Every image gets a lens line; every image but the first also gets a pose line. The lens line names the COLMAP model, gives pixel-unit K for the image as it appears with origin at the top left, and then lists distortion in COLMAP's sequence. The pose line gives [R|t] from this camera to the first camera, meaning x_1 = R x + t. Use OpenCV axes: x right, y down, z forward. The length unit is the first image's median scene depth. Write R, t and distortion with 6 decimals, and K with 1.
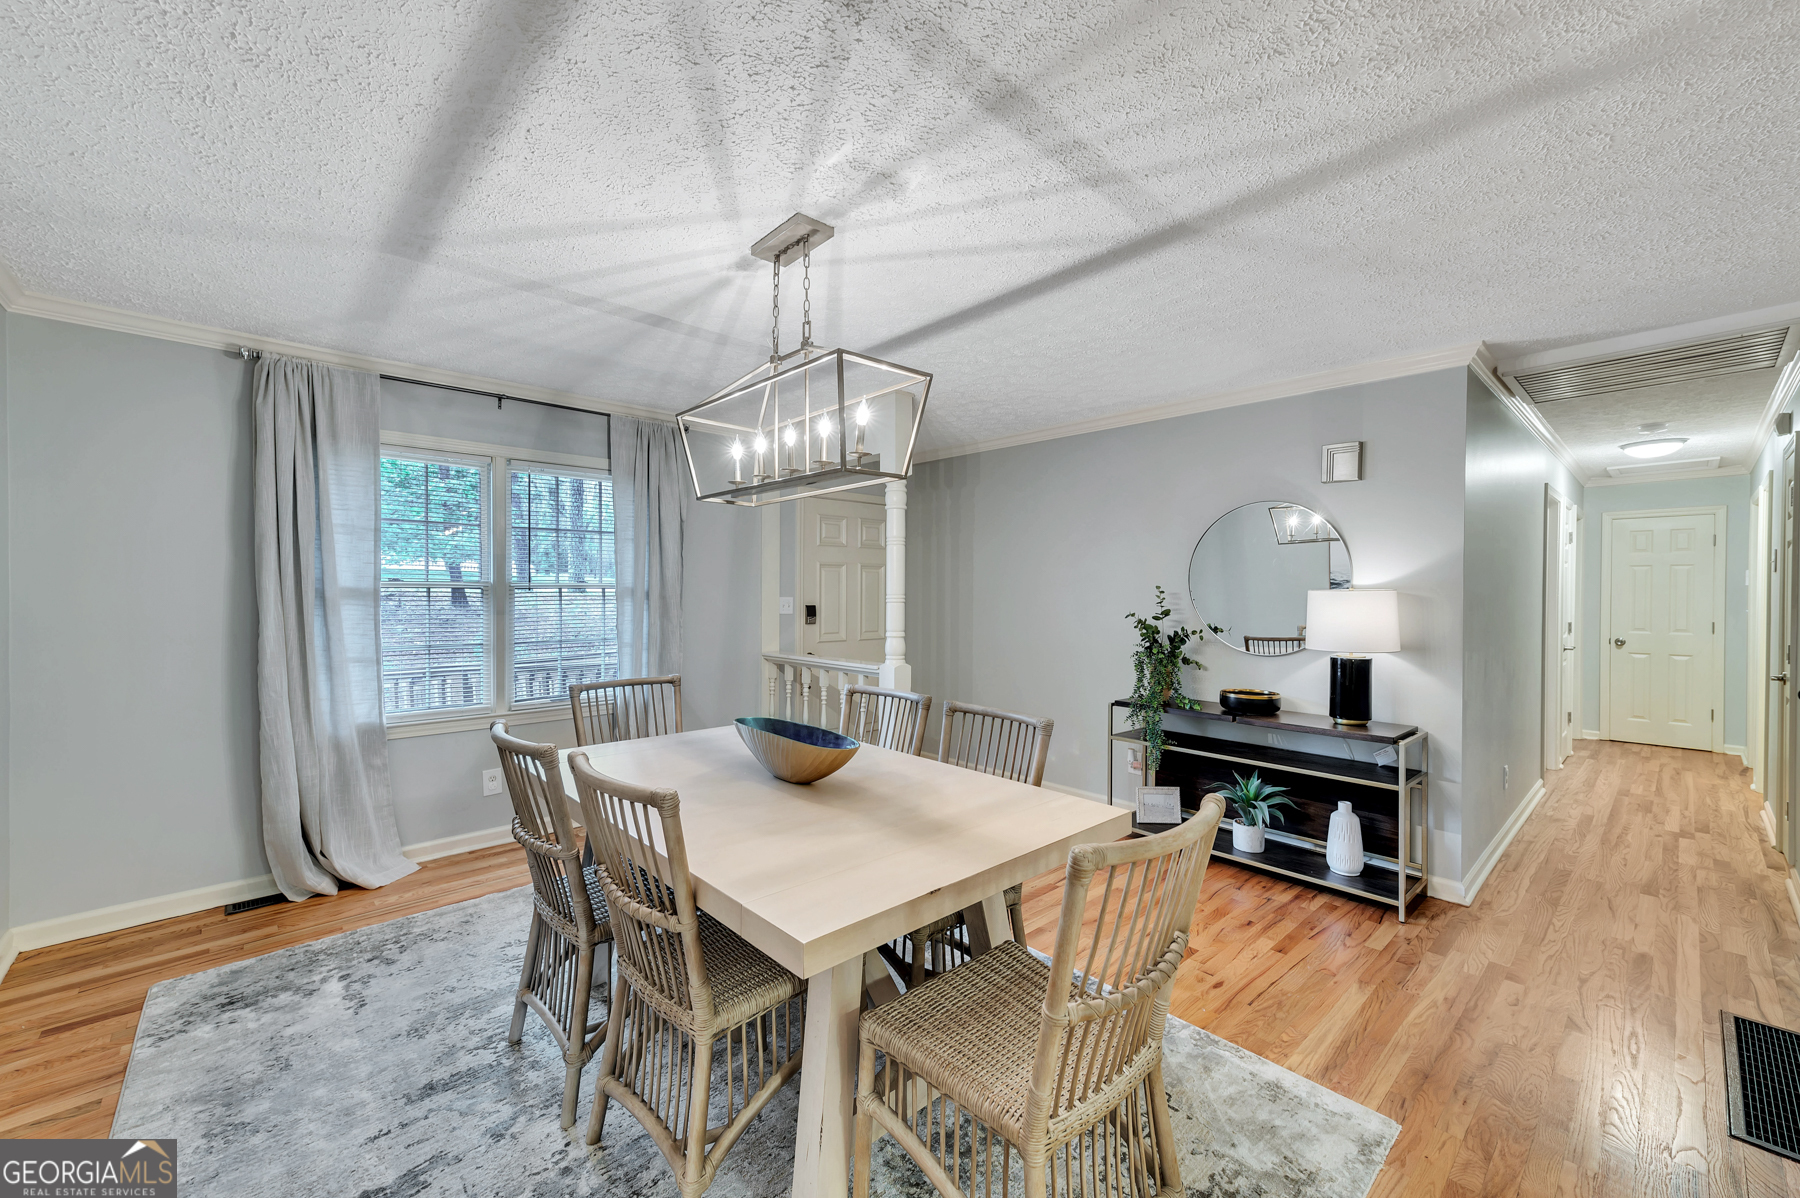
lens RADIAL K [[715.2, 0, 900.0], [0, 715.2, 599.0], [0, 0, 1]] dist [-0.000495, -0.000043]
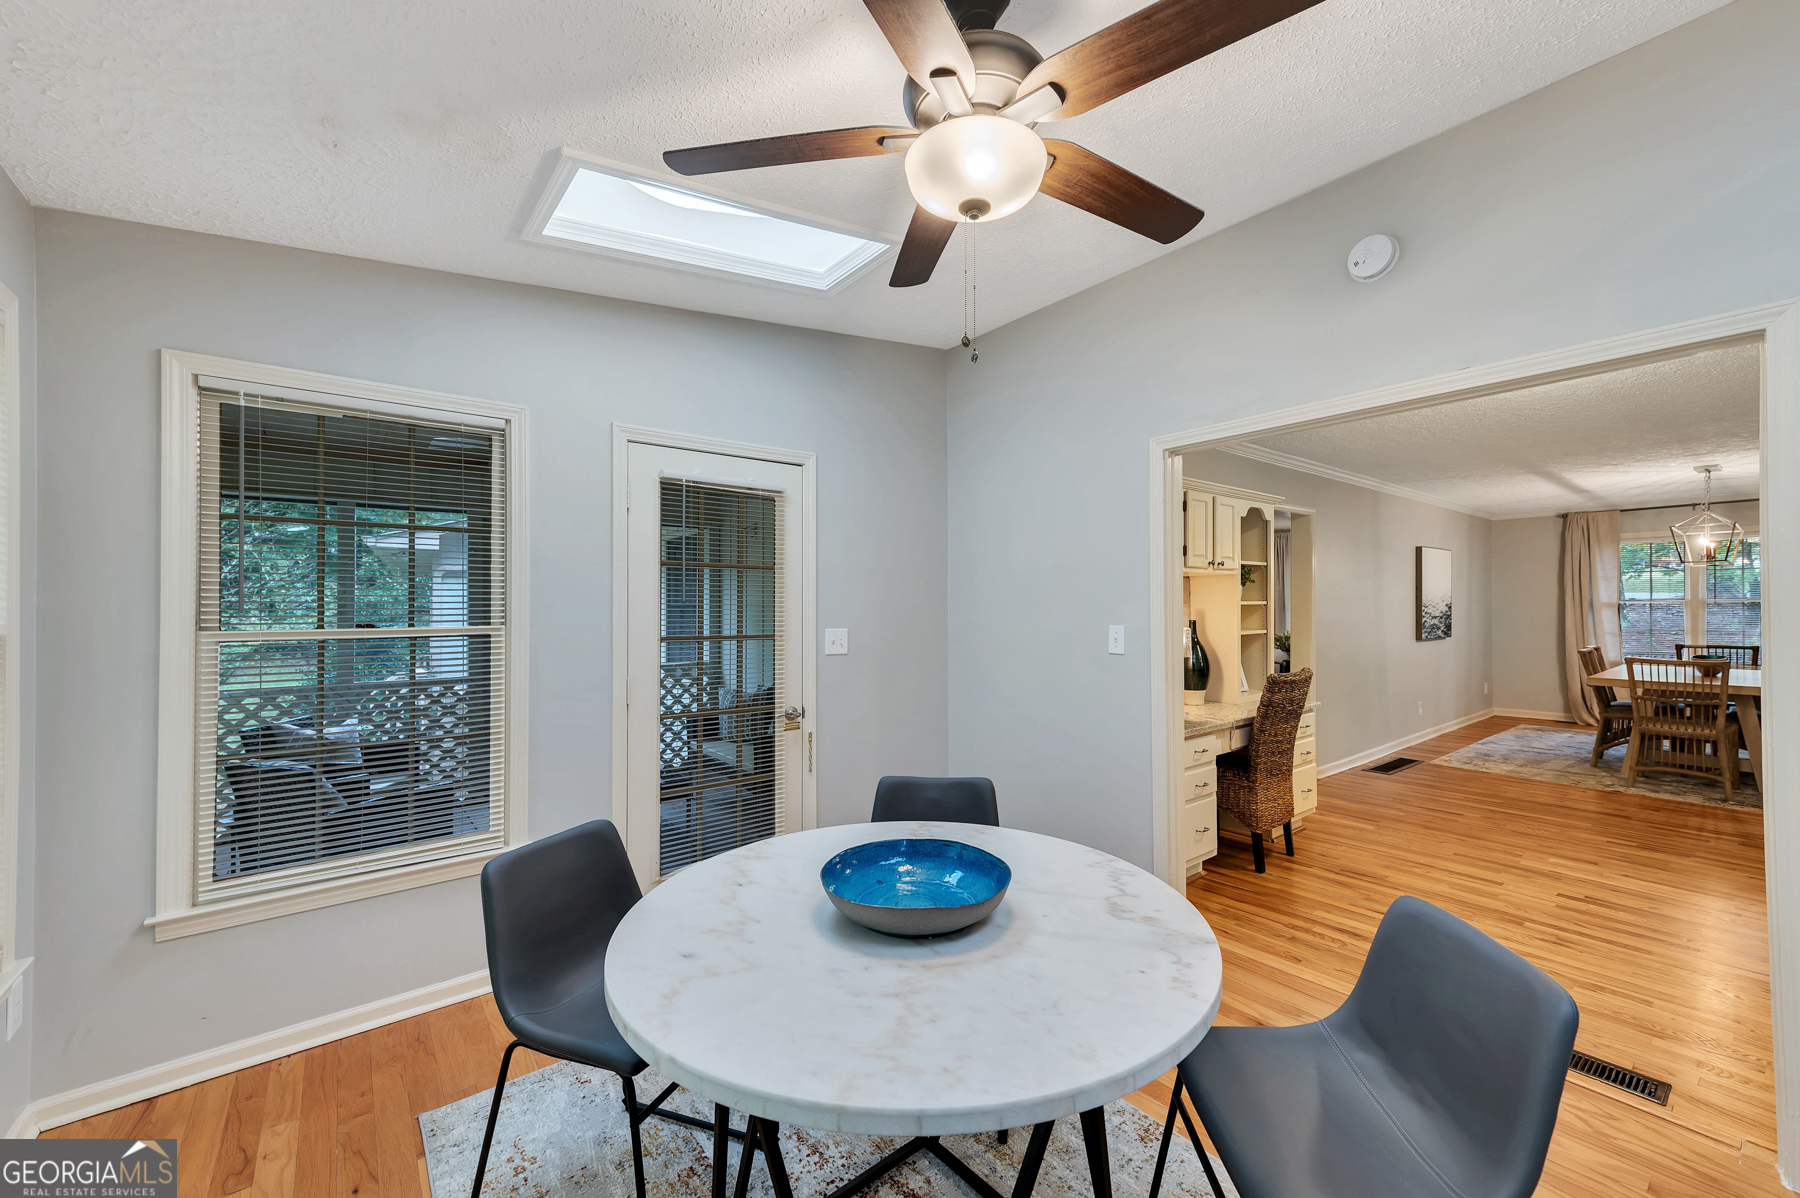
lens RADIAL K [[717.1, 0, 896.8], [0, 717.1, 593.7], [0, 0, 1]] dist [0.019976, 0.000124]
pose [[-0.074533, -0.020199, -0.997014, 1.834548], [-0.007719, 0.999777, -0.019678, 0.020070], [0.997189, 0.006229, -0.074673, -1.173542]]
